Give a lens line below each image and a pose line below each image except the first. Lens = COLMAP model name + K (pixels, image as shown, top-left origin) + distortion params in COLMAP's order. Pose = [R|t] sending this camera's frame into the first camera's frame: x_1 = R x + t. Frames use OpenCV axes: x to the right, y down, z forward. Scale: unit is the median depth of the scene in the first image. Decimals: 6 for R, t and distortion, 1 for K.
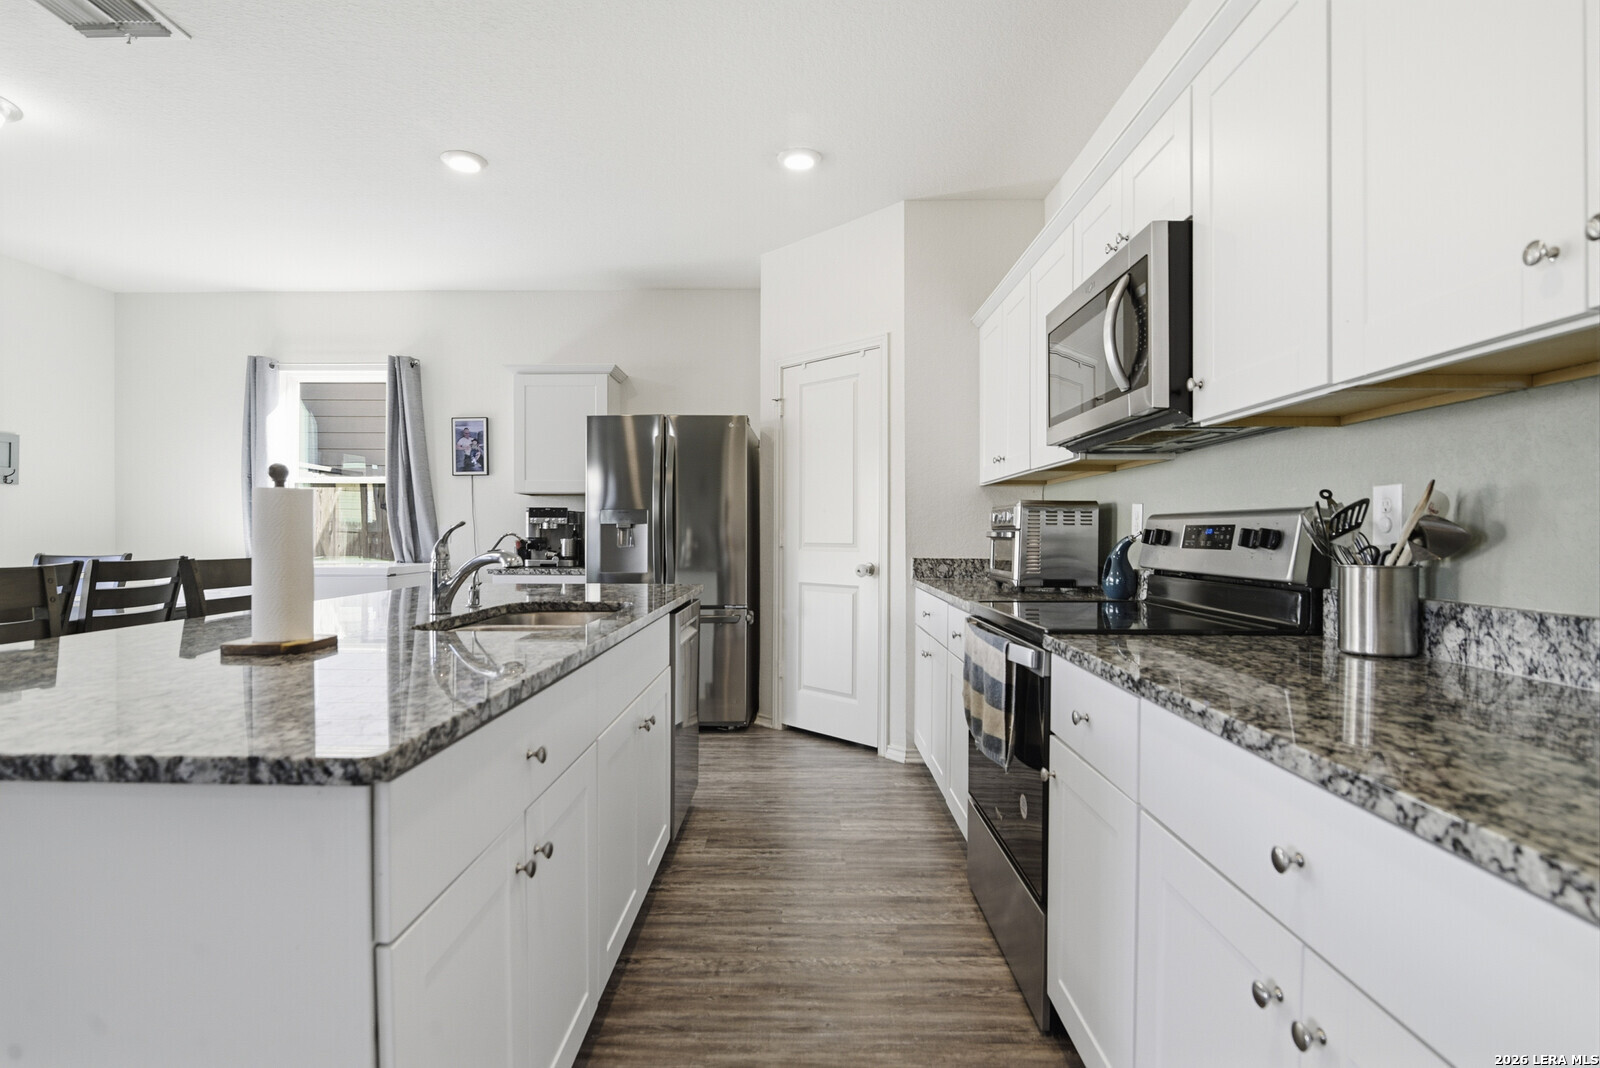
lens RADIAL K [[786.5, 0, 793.8], [0, 786.5, 538.9], [0, 0, 1]] dist [-0.010392, -0.001014]
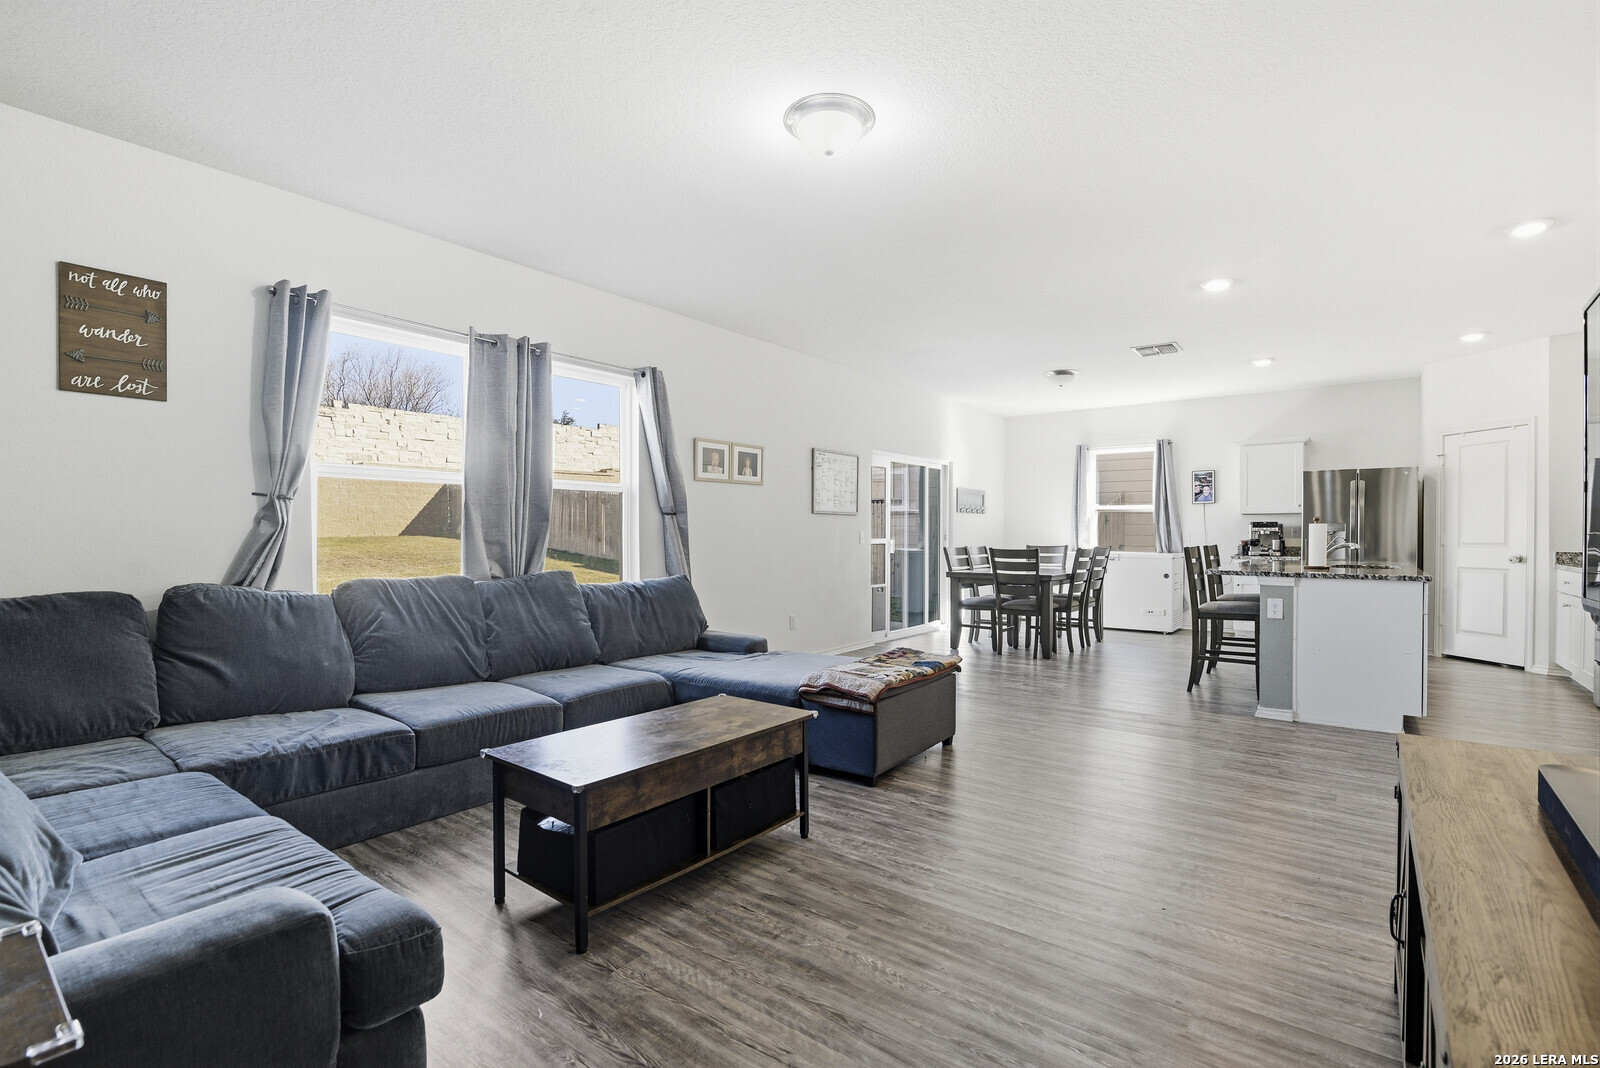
lens RADIAL K [[733.6, 0, 806.6], [0, 733.6, 541.6], [0, 0, 1]] dist [-0.016654, 0.000393]
pose [[0.800265, 0.005245, -0.599624, -0.196638], [-0.005738, 0.999983, 0.001089, 0.010310], [0.599619, 0.002569, 0.800281, -1.139066]]
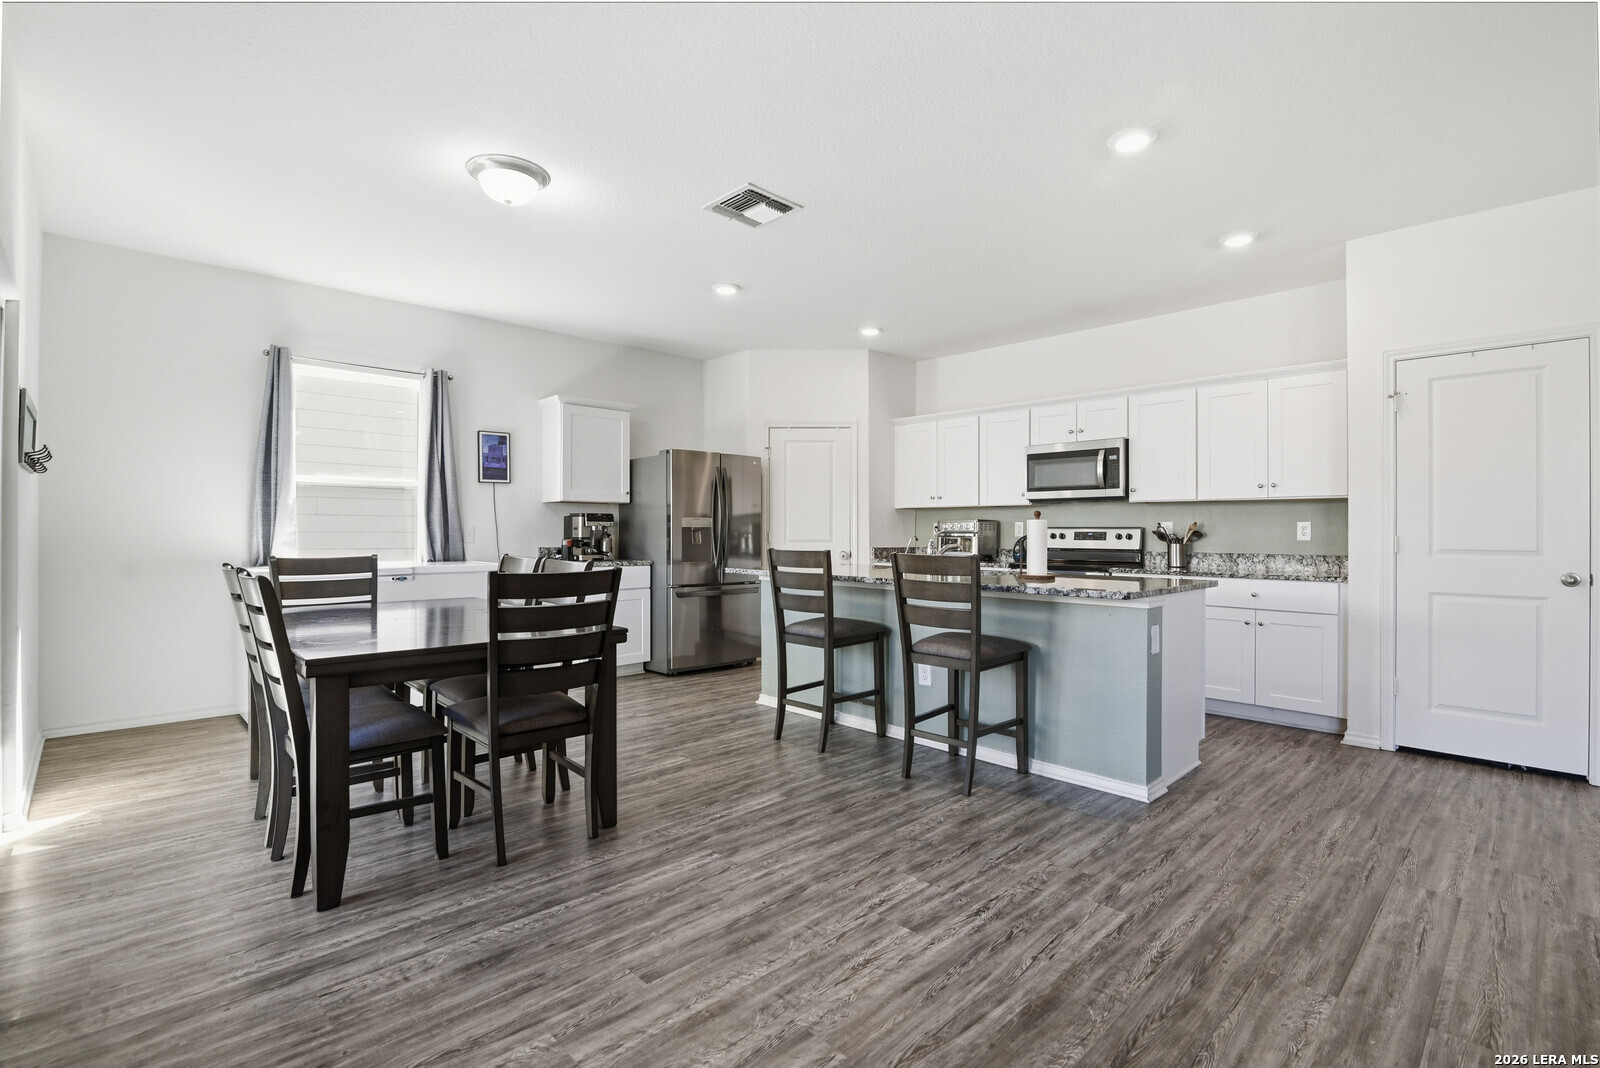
lens RADIAL K [[733.6, 0, 806.9], [0, 733.6, 527.8], [0, 0, 1]] dist [-0.016654, 0.000393]
pose [[0.708274, 0.005192, 0.705918, -1.141493], [0.003232, 0.999939, -0.010597, -0.003970], [-0.705930, 0.009787, 0.708214, -0.090698]]
